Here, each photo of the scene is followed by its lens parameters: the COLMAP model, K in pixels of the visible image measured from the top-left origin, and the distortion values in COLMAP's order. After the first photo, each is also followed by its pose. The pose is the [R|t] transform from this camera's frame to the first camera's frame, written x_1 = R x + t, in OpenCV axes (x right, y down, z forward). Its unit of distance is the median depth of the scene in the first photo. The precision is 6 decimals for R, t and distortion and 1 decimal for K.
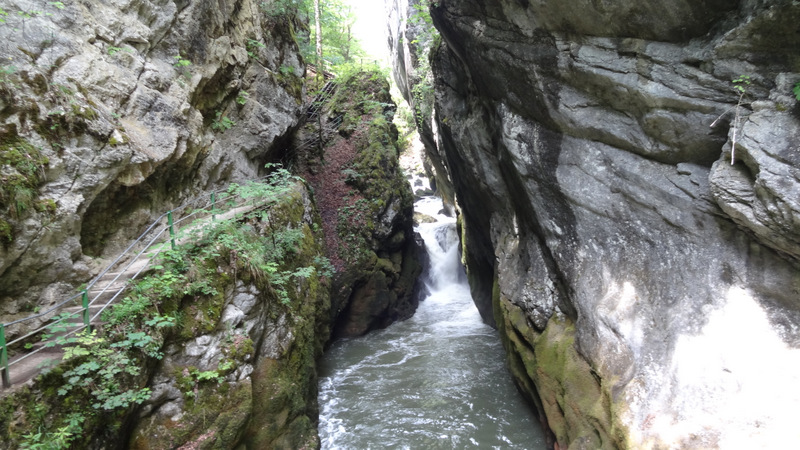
lens RADIAL K [[558.6, 0, 400.0], [0, 558.6, 225.0], [0, 0, 1]] dist [0.011751, 0.000760]
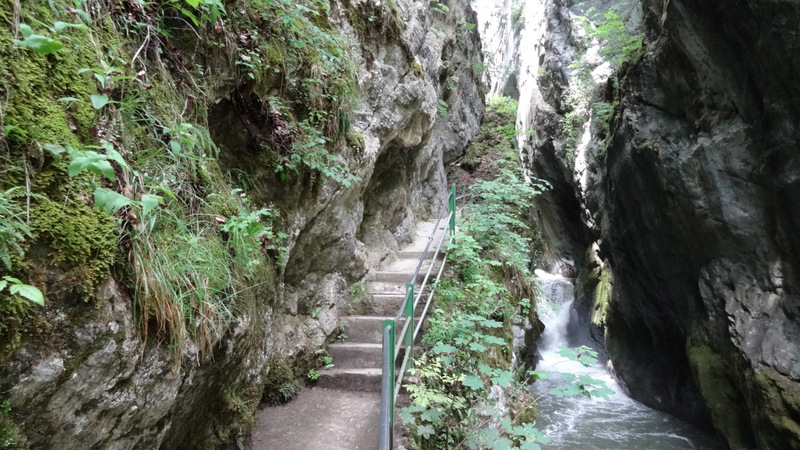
lens RADIAL K [[558.6, 0, 400.0], [0, 558.6, 225.0], [0, 0, 1]] dist [0.011751, 0.000760]
pose [[0.994698, 0.076696, -0.068510, -0.473404], [-0.083450, 0.991292, -0.101867, 0.100477], [0.060101, 0.107044, 0.992436, 0.373068]]
